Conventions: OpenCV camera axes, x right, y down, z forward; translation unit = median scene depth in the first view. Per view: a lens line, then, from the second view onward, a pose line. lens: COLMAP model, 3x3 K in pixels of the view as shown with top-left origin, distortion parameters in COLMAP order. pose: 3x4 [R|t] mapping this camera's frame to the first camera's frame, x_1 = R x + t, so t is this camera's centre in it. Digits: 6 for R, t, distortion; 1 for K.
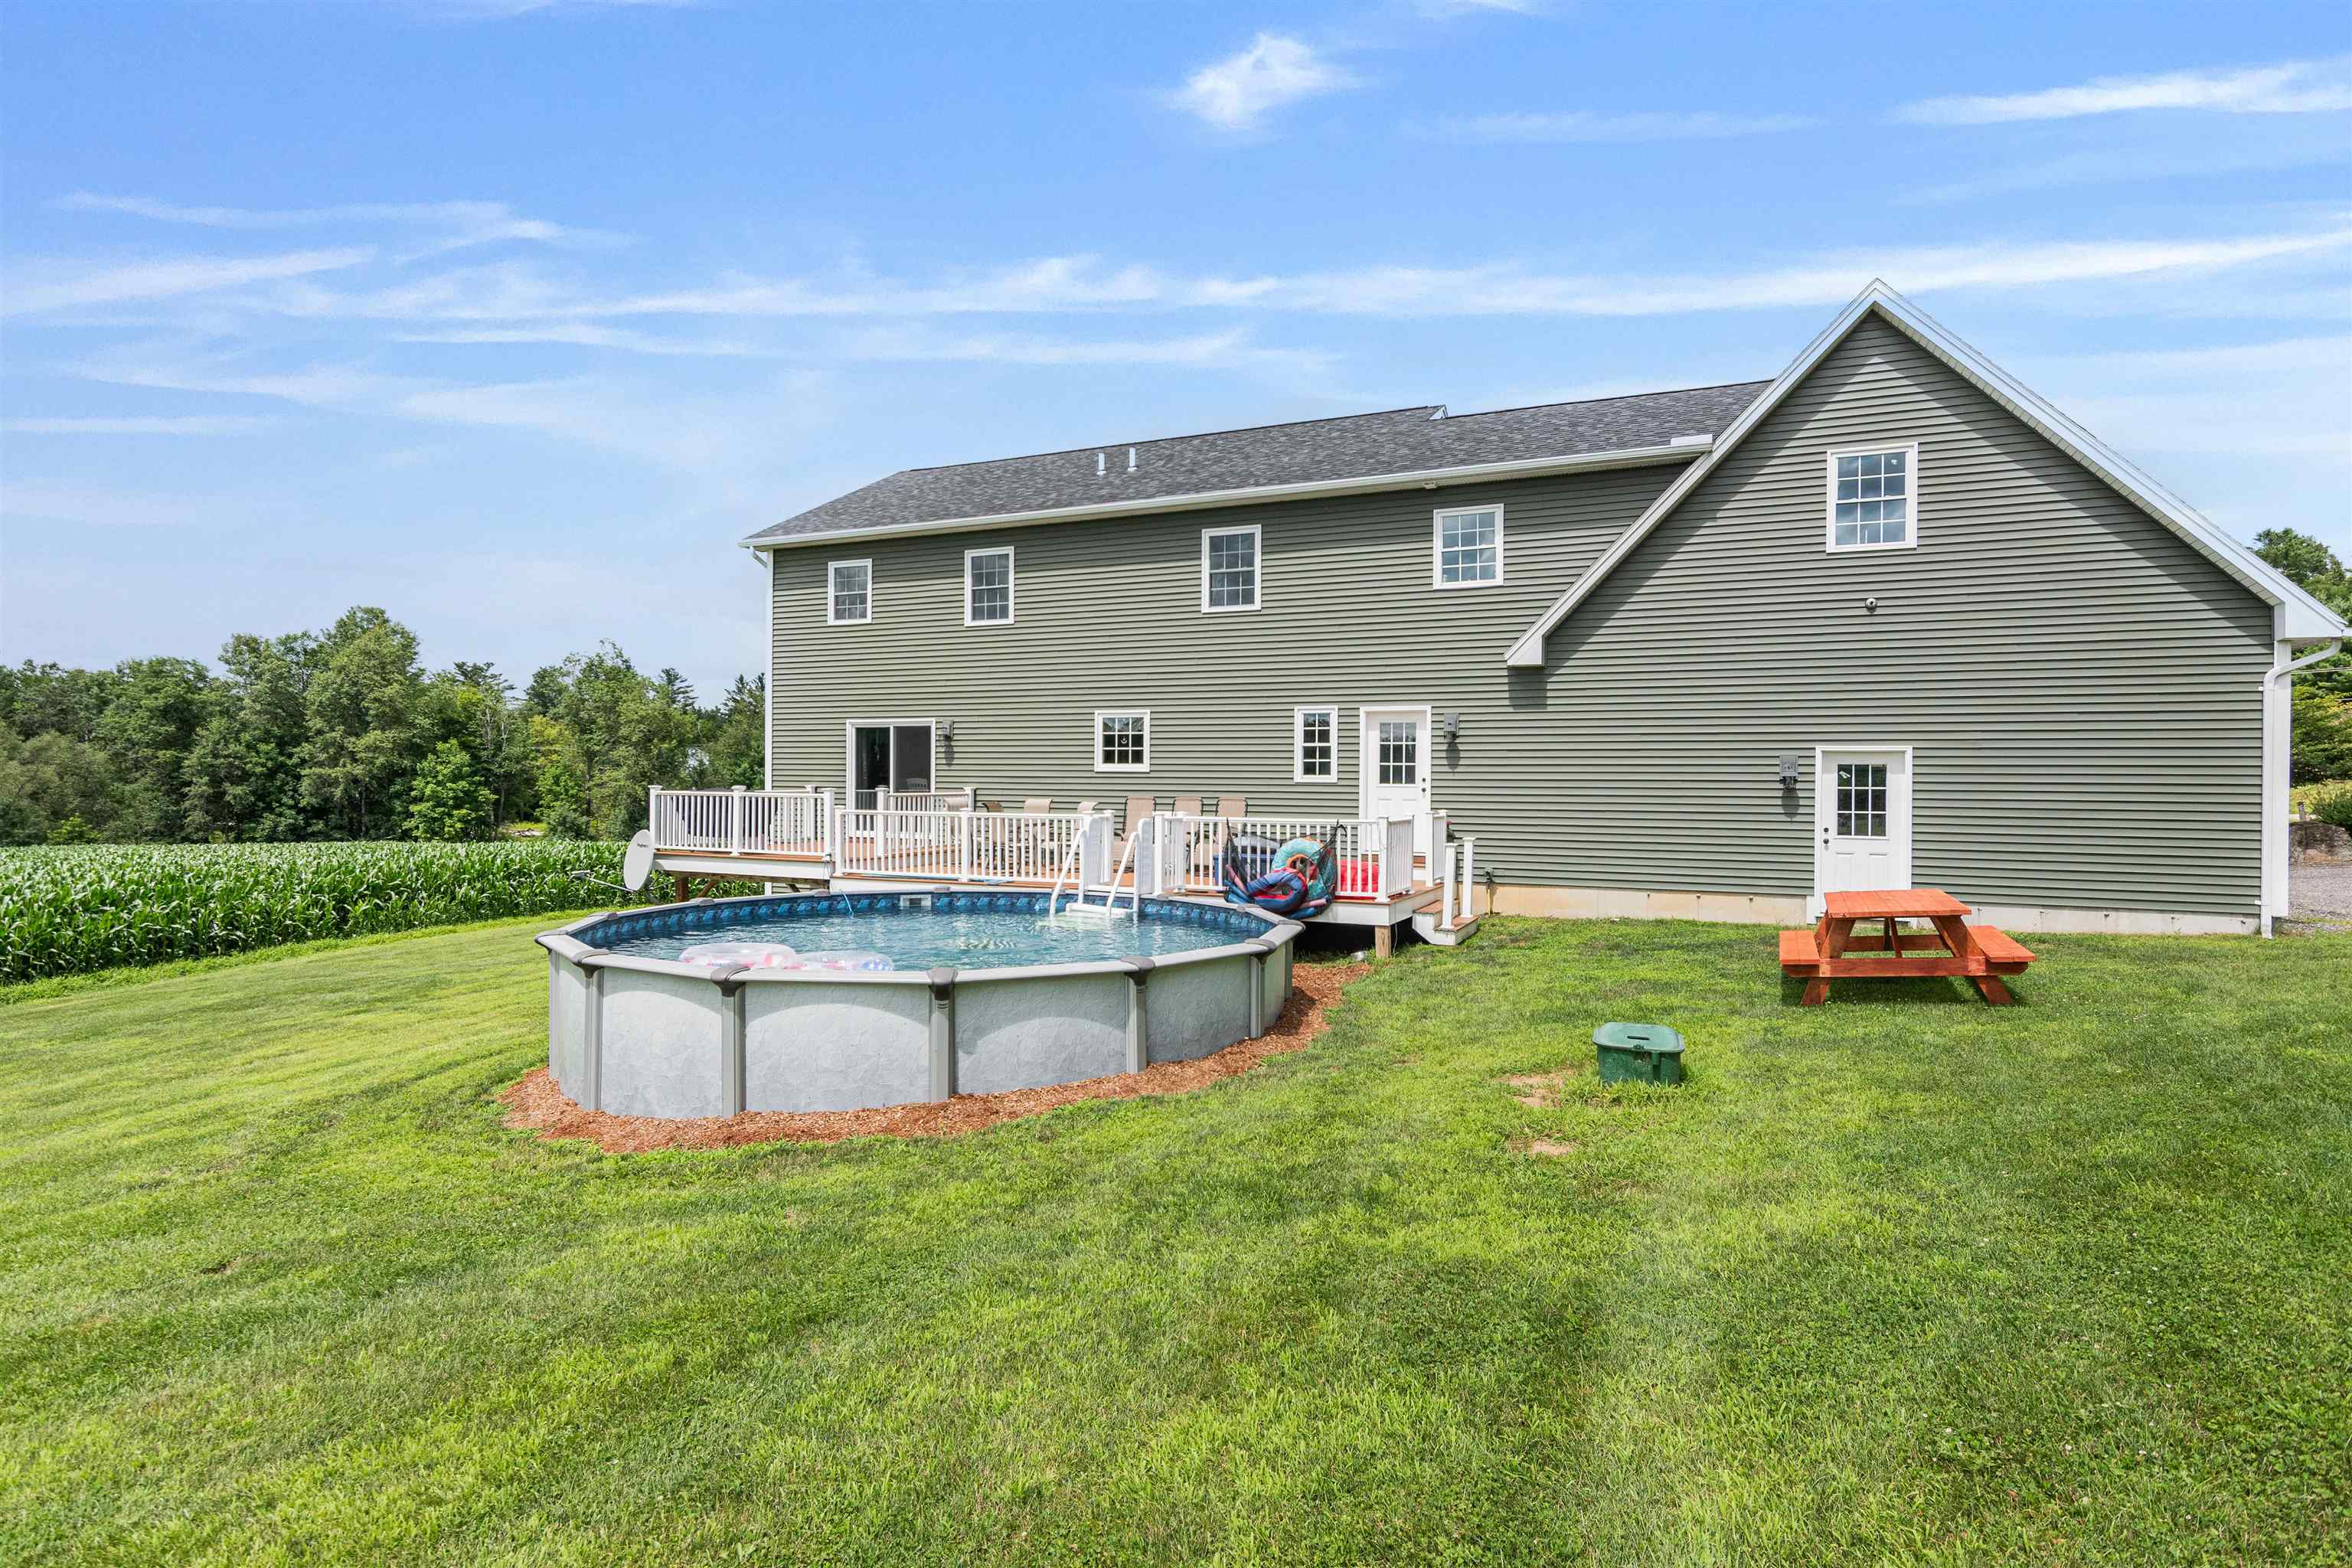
lens RADIAL K [[1205.6, 0, 1176.0], [0, 1205.6, 784.0], [0, 0, 1]] dist [-0.001804, -0.000580]
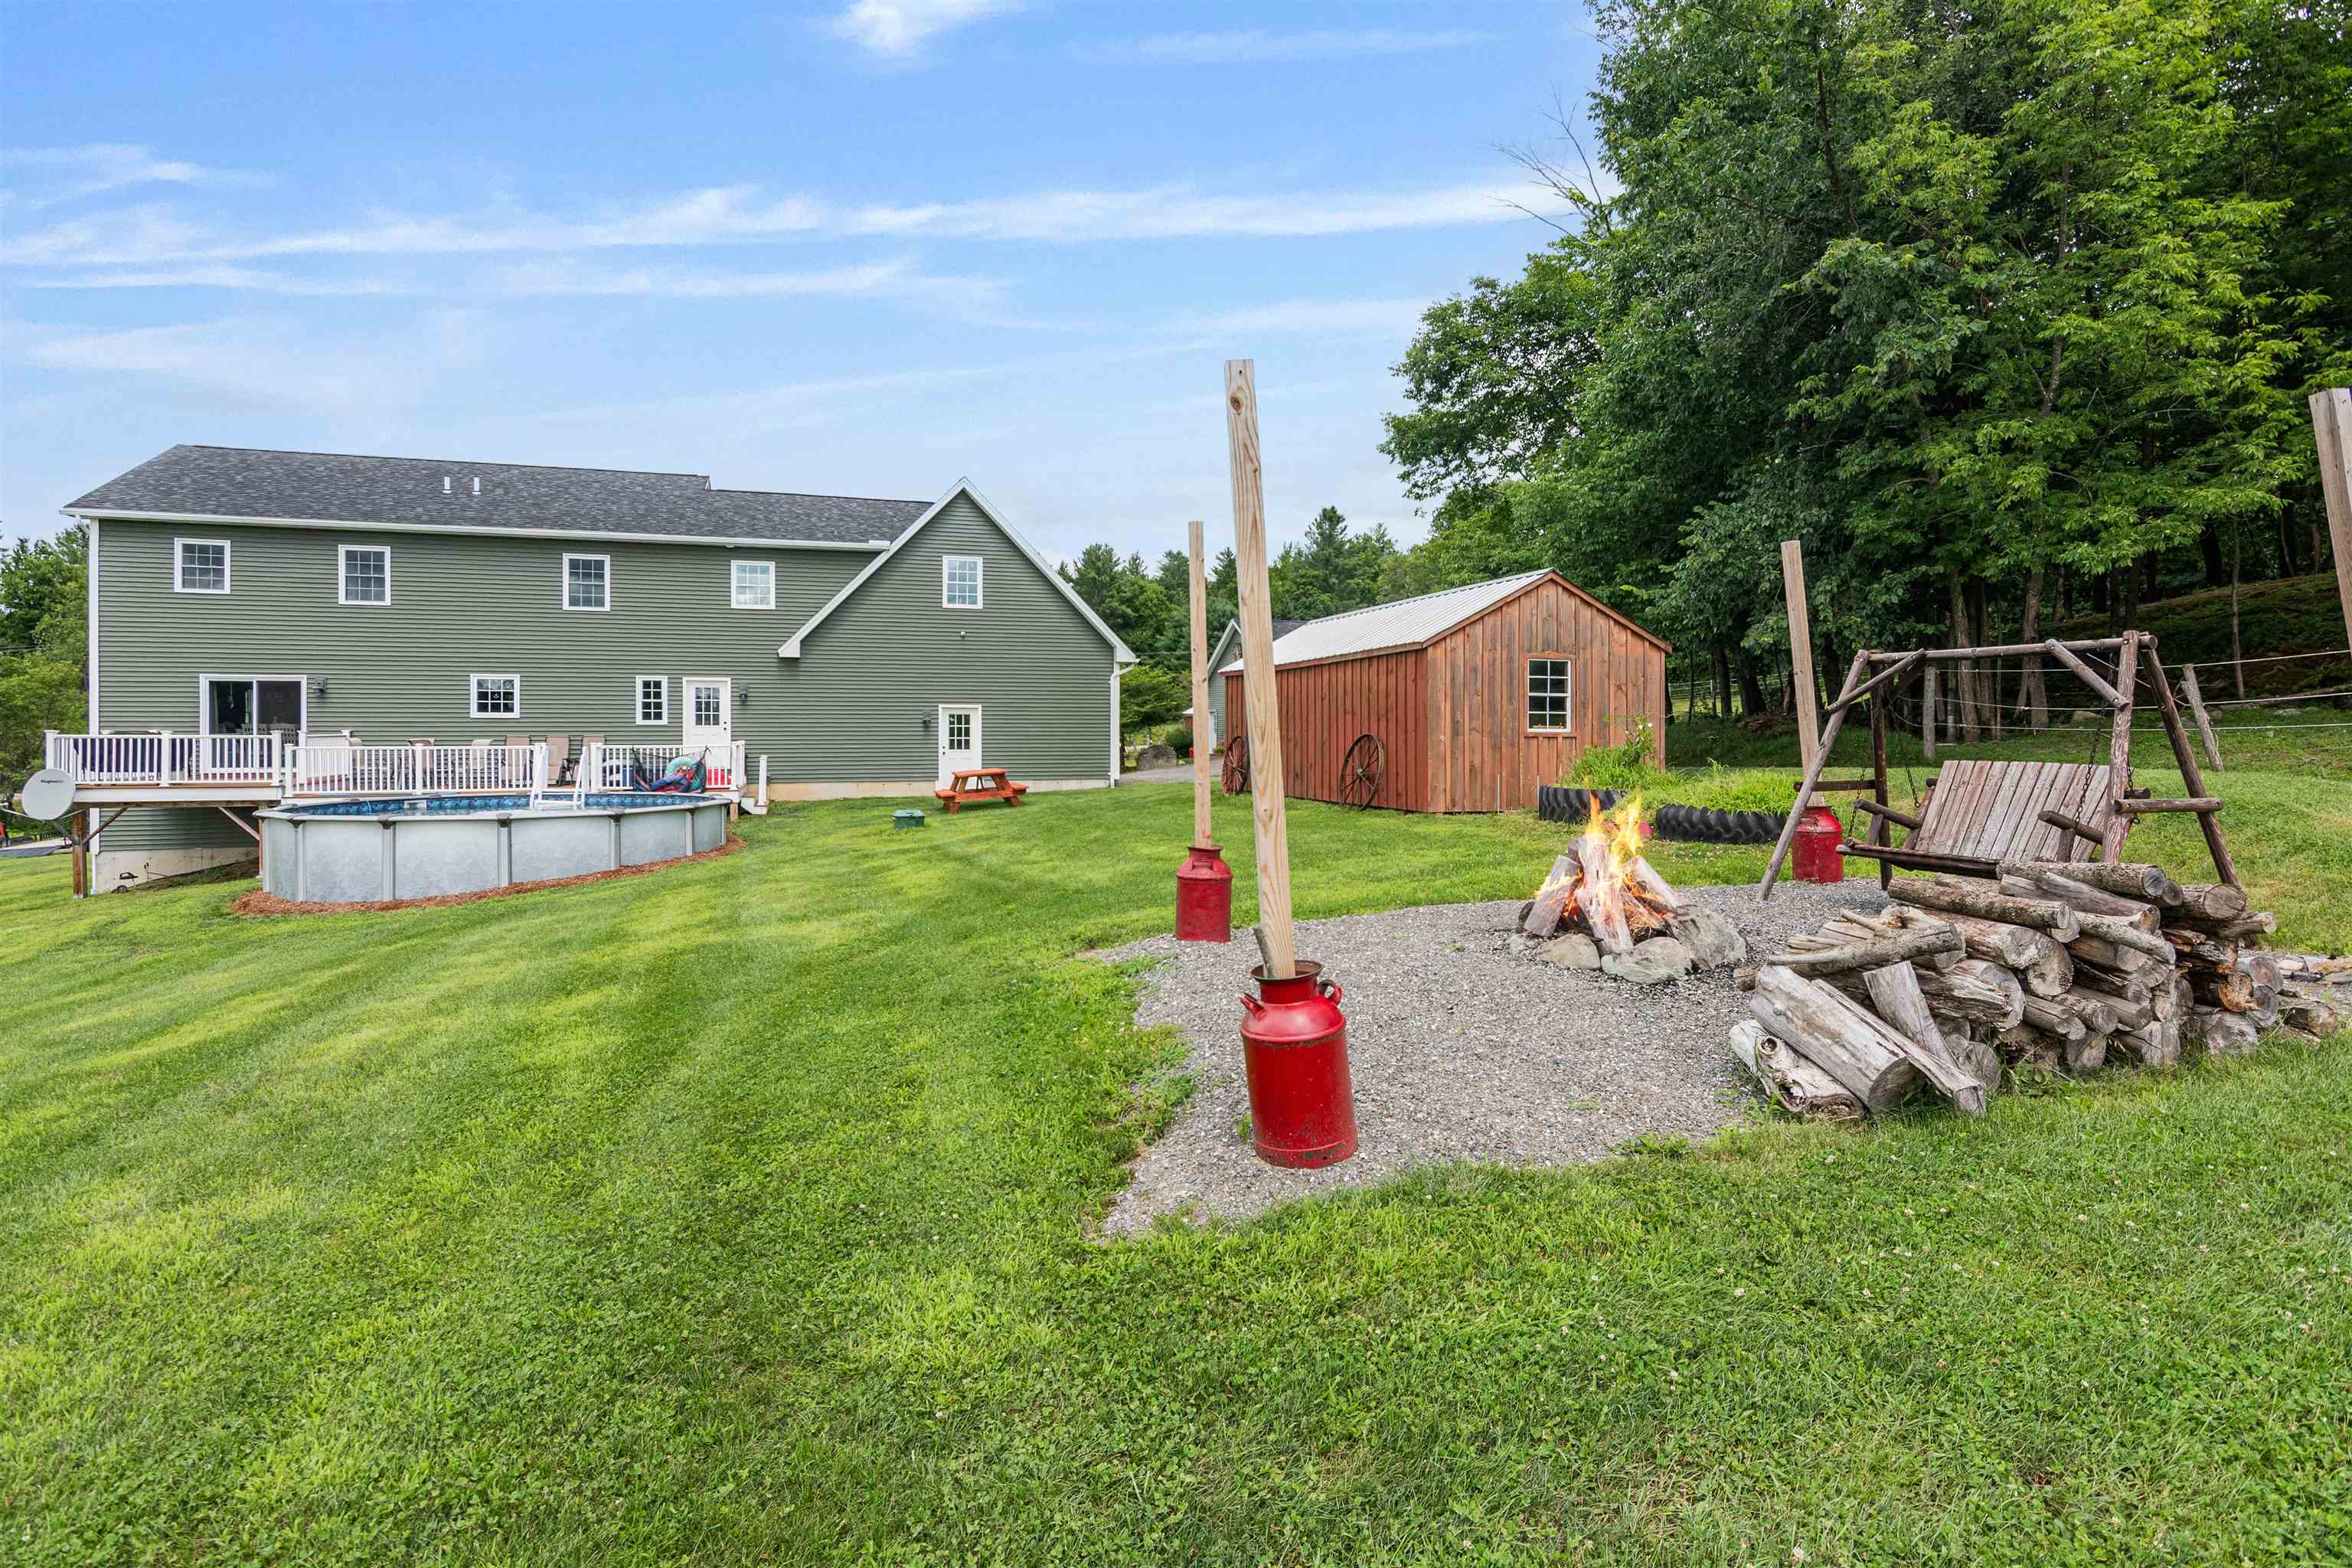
lens RADIAL K [[1166.2, 0, 1181.2], [0, 1166.2, 731.1], [0, 0, 1]] dist [-0.004574, -0.000451]
pose [[0.738952, -0.008032, 0.673710, -0.412979], [0.007632, 0.999965, 0.003551, 0.007137], [-0.673714, 0.002517, 0.738987, -0.605853]]
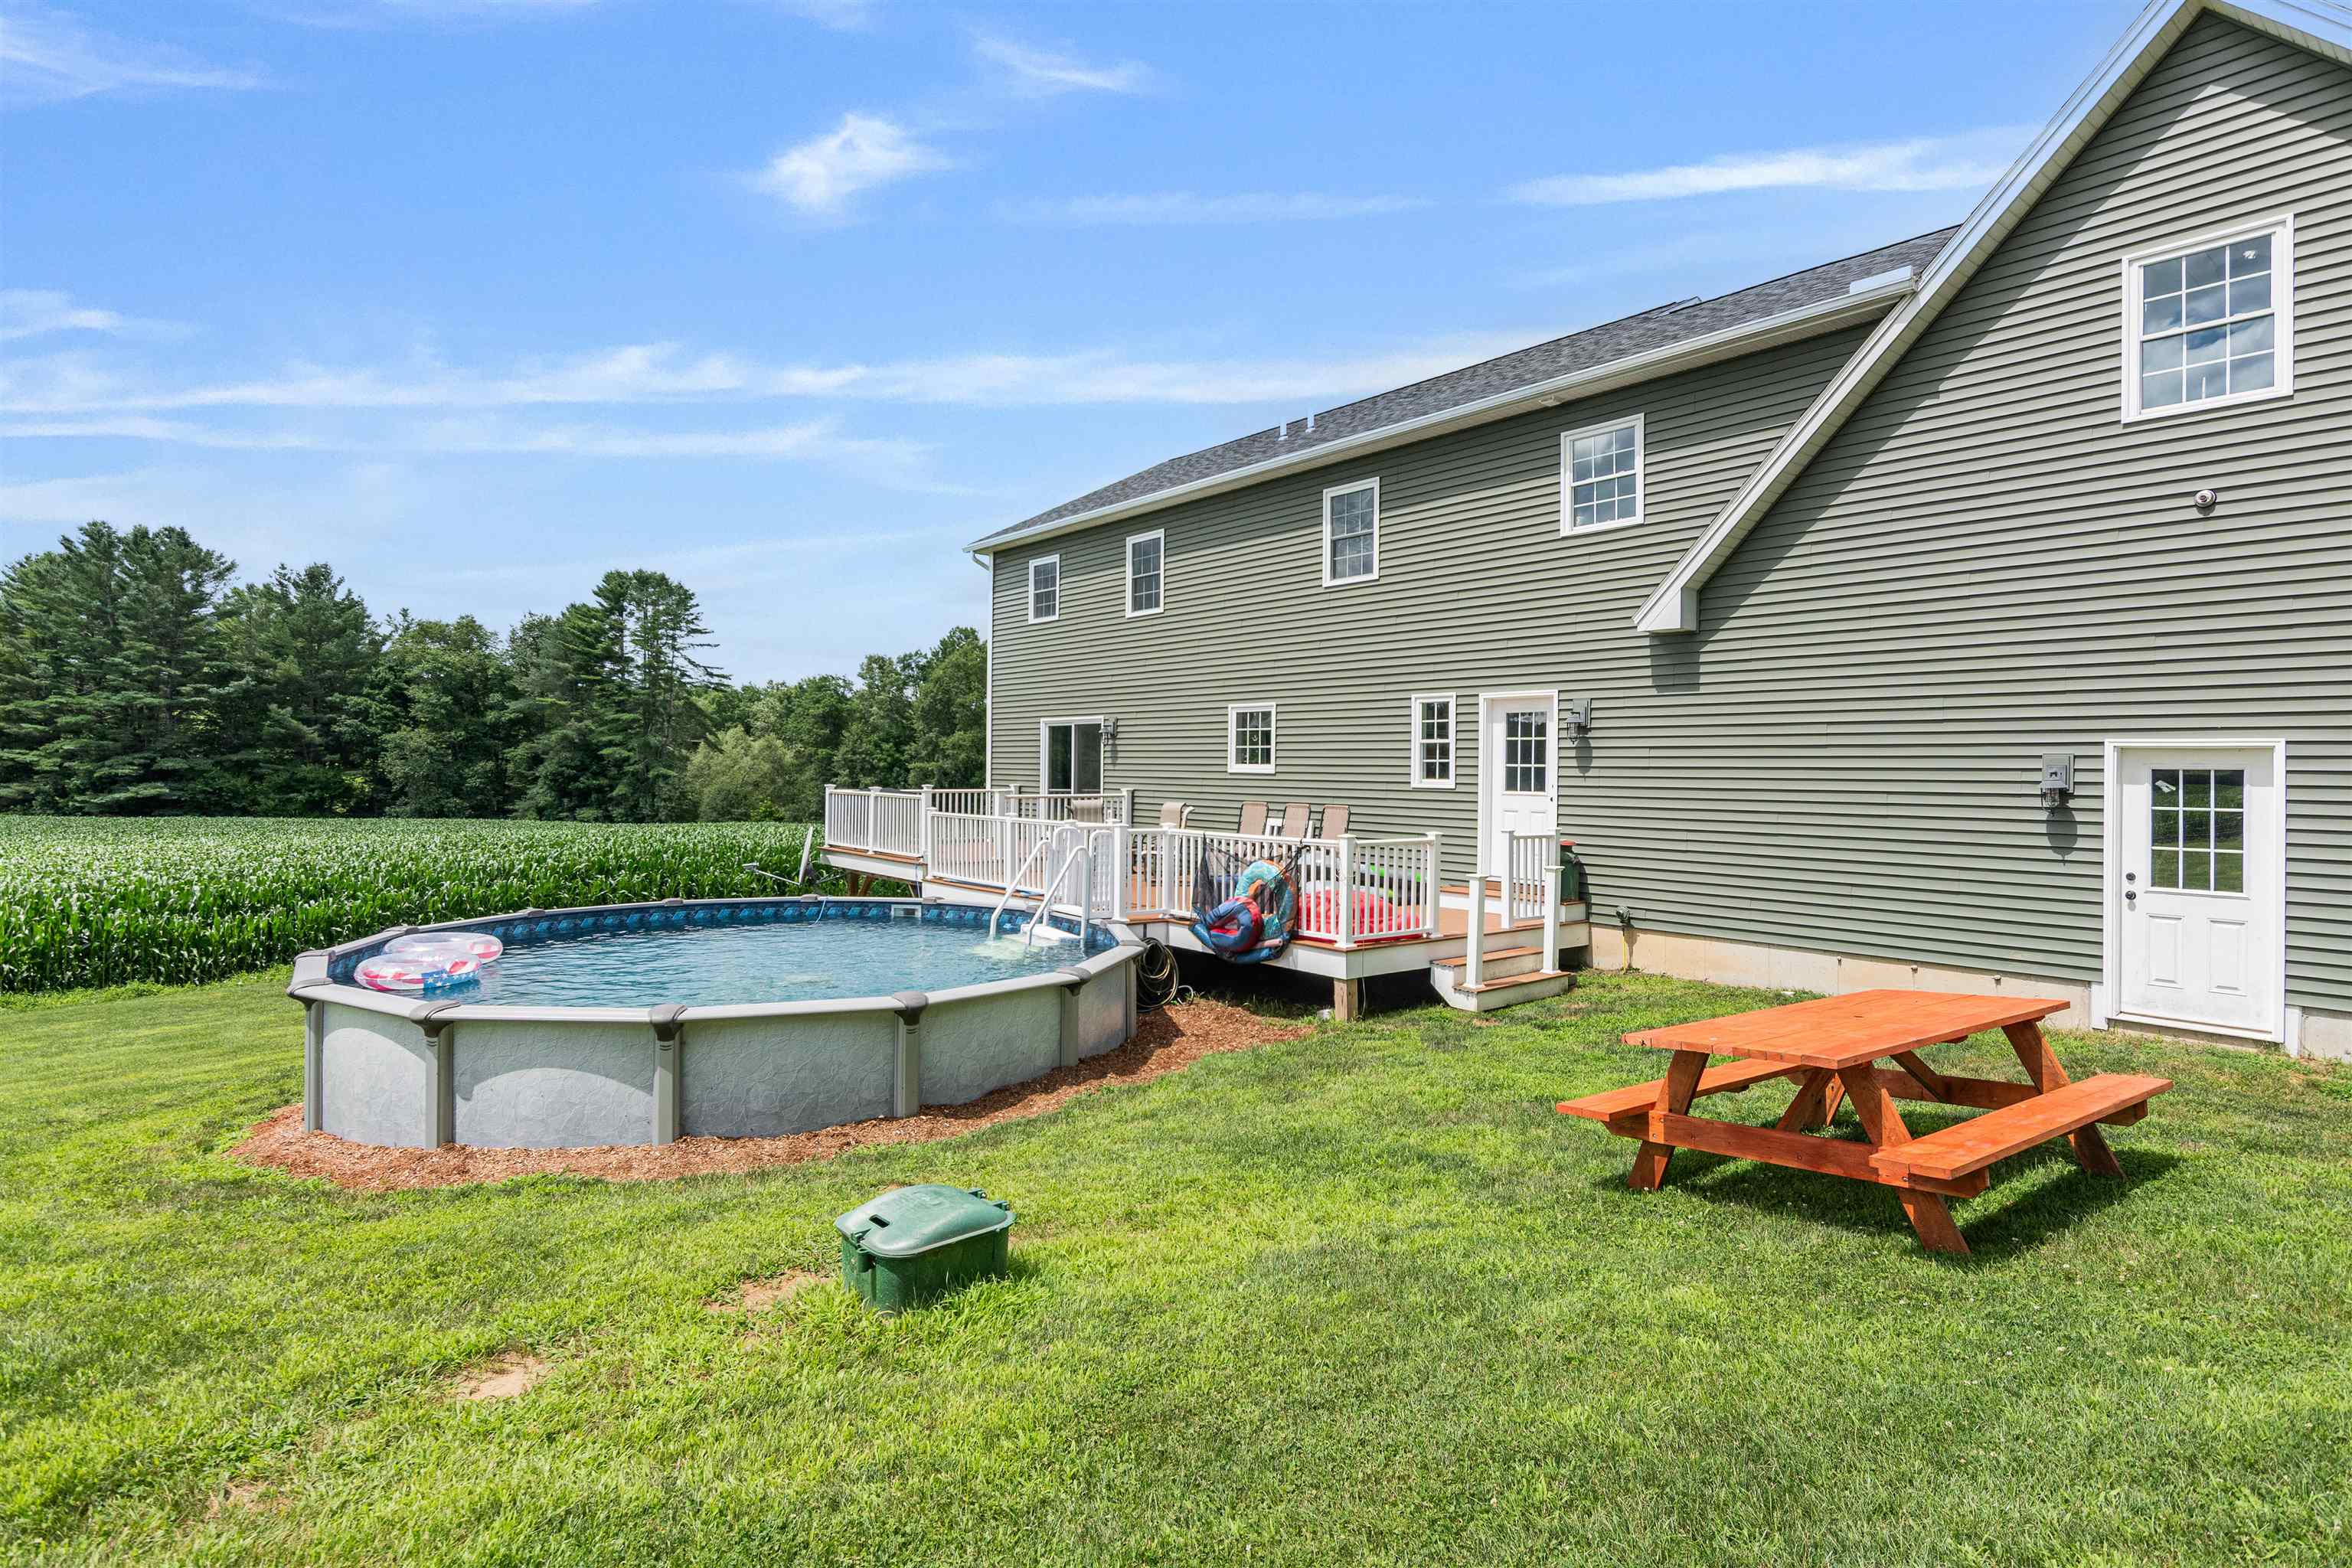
lens RADIAL K [[1201.8, 0, 1182.3], [0, 1201.8, 755.4], [0, 0, 1]] dist [-0.001354, -0.000109]
pose [[0.893937, -0.002157, -0.448187, 0.340625], [-0.006071, 0.999838, -0.016921, -0.008893], [0.448152, 0.017848, 0.893779, 0.215563]]
